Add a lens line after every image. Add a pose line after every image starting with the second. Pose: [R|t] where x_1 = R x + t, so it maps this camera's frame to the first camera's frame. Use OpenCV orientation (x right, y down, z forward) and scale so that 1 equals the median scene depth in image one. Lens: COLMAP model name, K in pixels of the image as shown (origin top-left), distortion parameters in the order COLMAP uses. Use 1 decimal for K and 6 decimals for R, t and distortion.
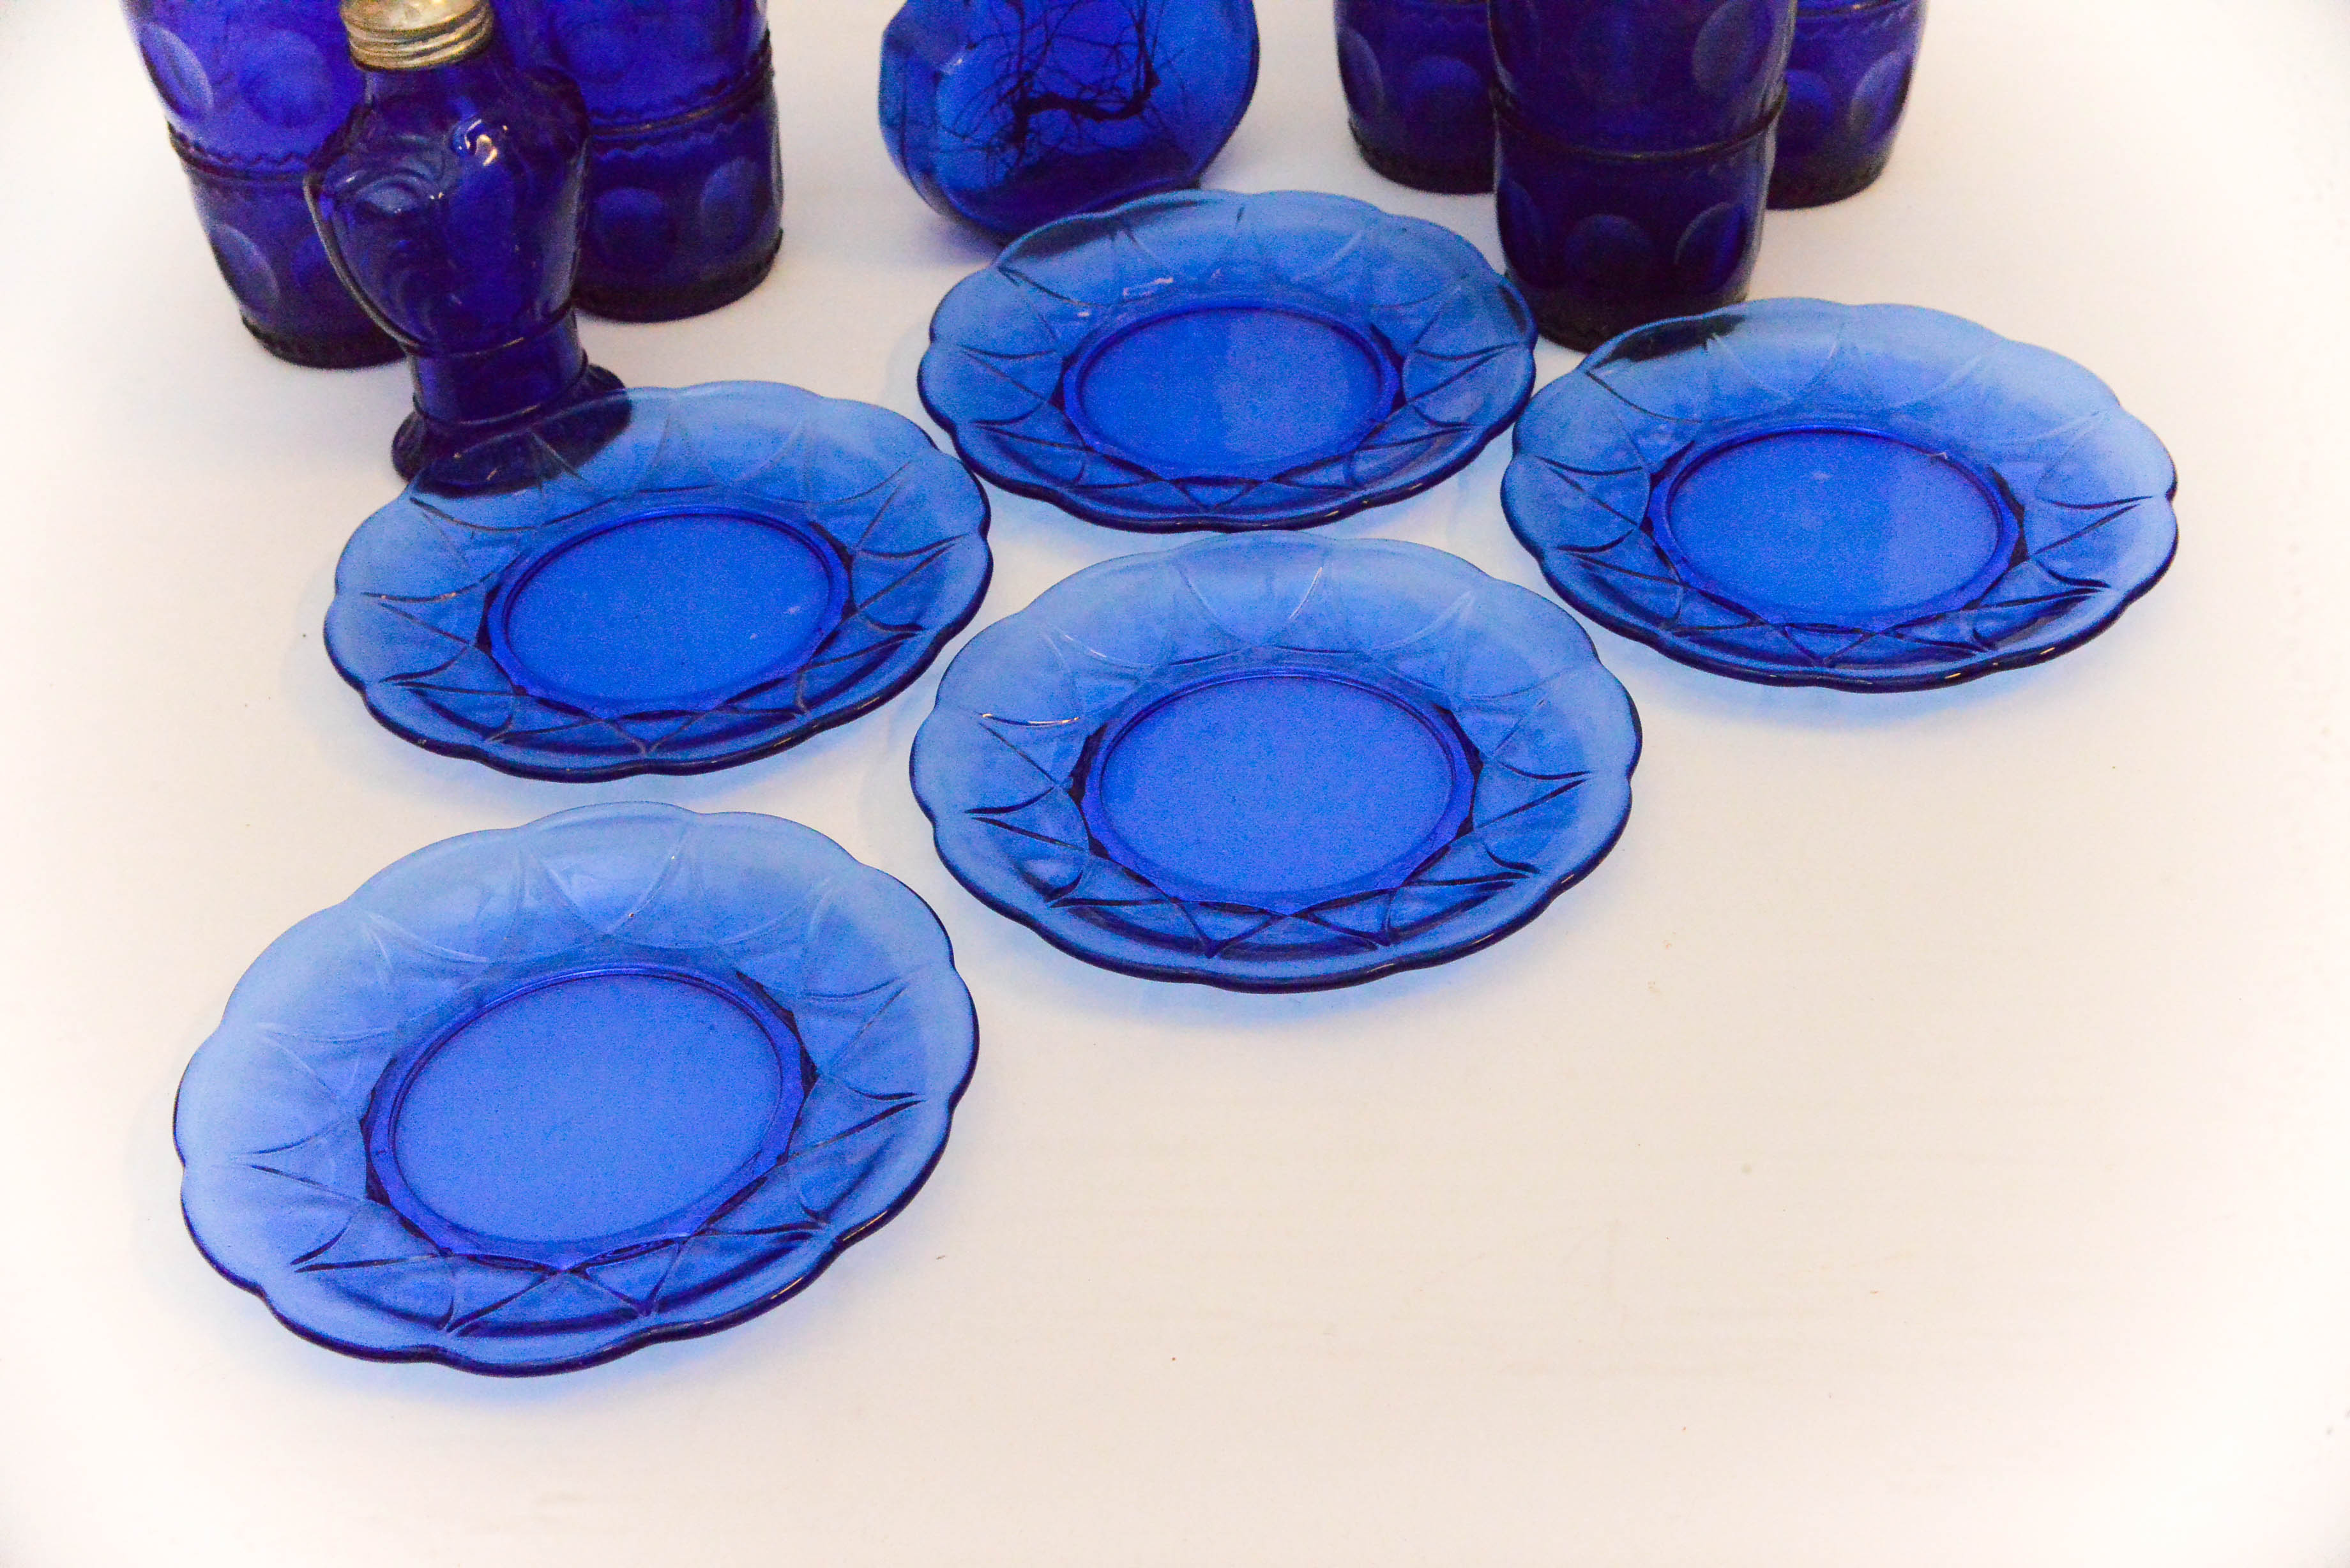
lens RADIAL K [[3360.6, 0, 1175.0], [0, 3360.6, 784.0], [0, 0, 1]] dist [0.036460, 0.023941]
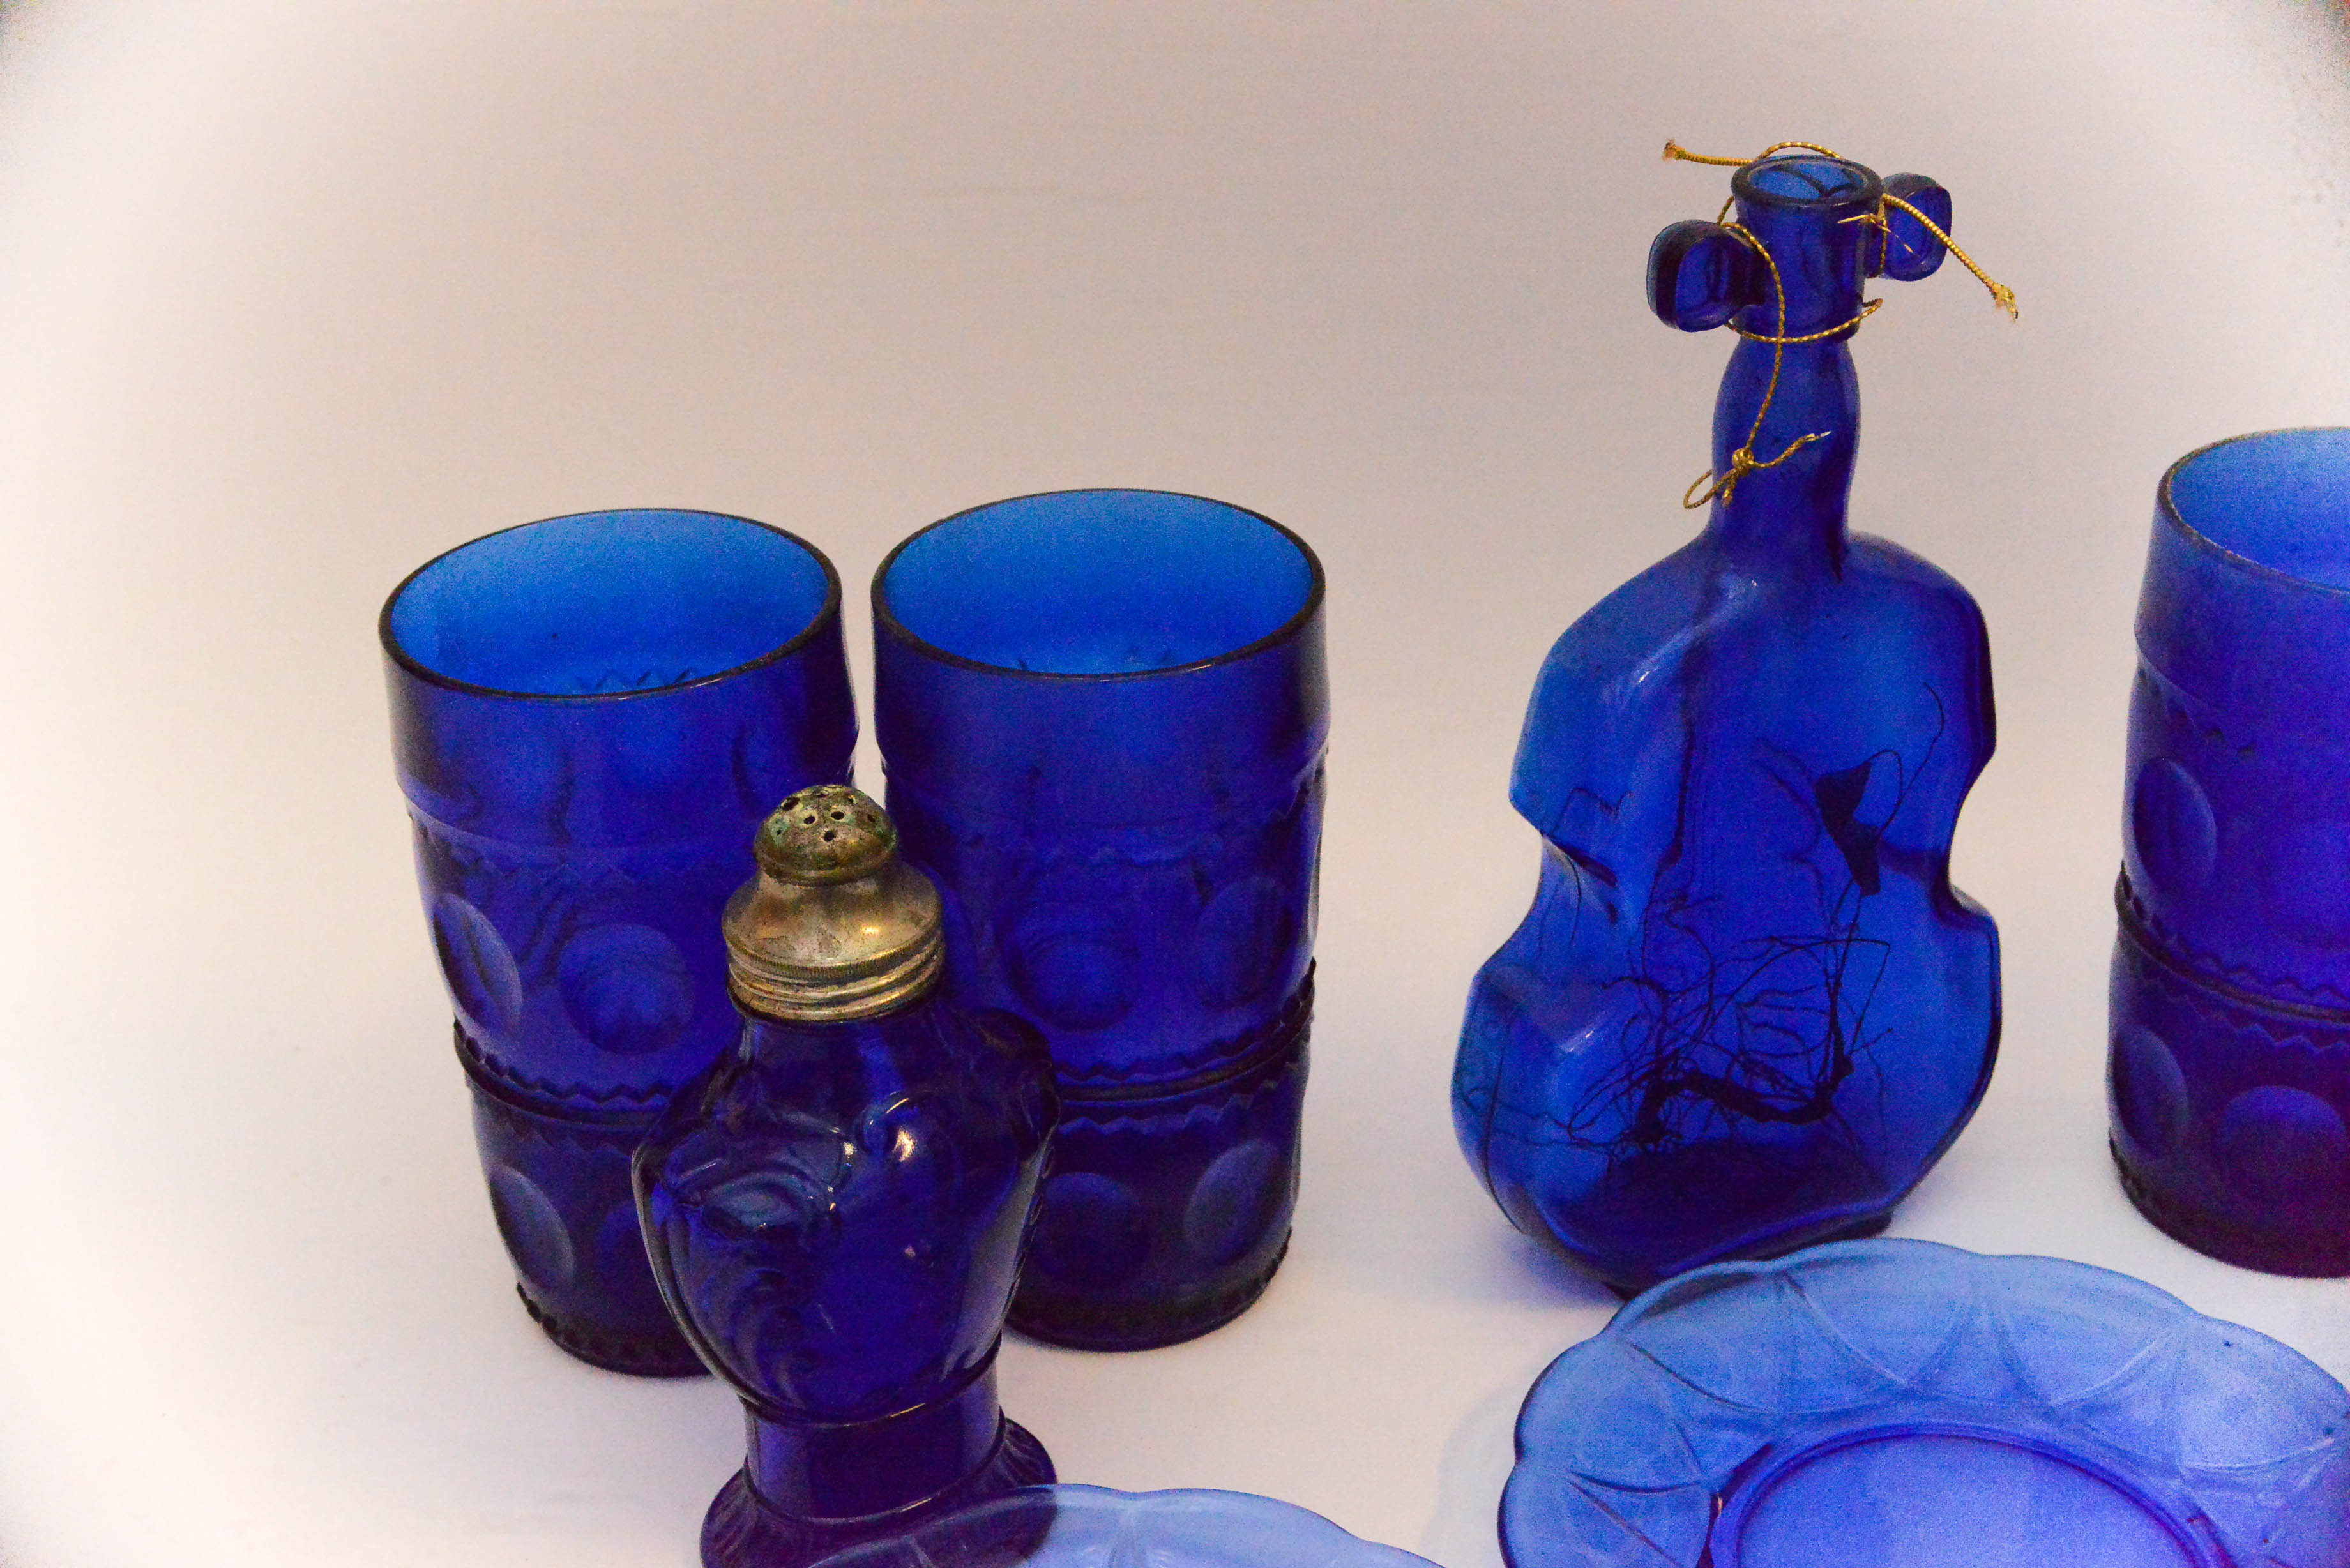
lens RADIAL K [[3462.5, 0, 1175.0], [0, 3462.5, 784.0], [0, 0, 1]] dist [0.044809, 0.061346]
pose [[0.991315, 0.093291, -0.092691, -0.090375], [-0.109559, 0.975714, -0.189682, -0.126251], [0.072744, 0.198190, 0.977461, 0.305220]]
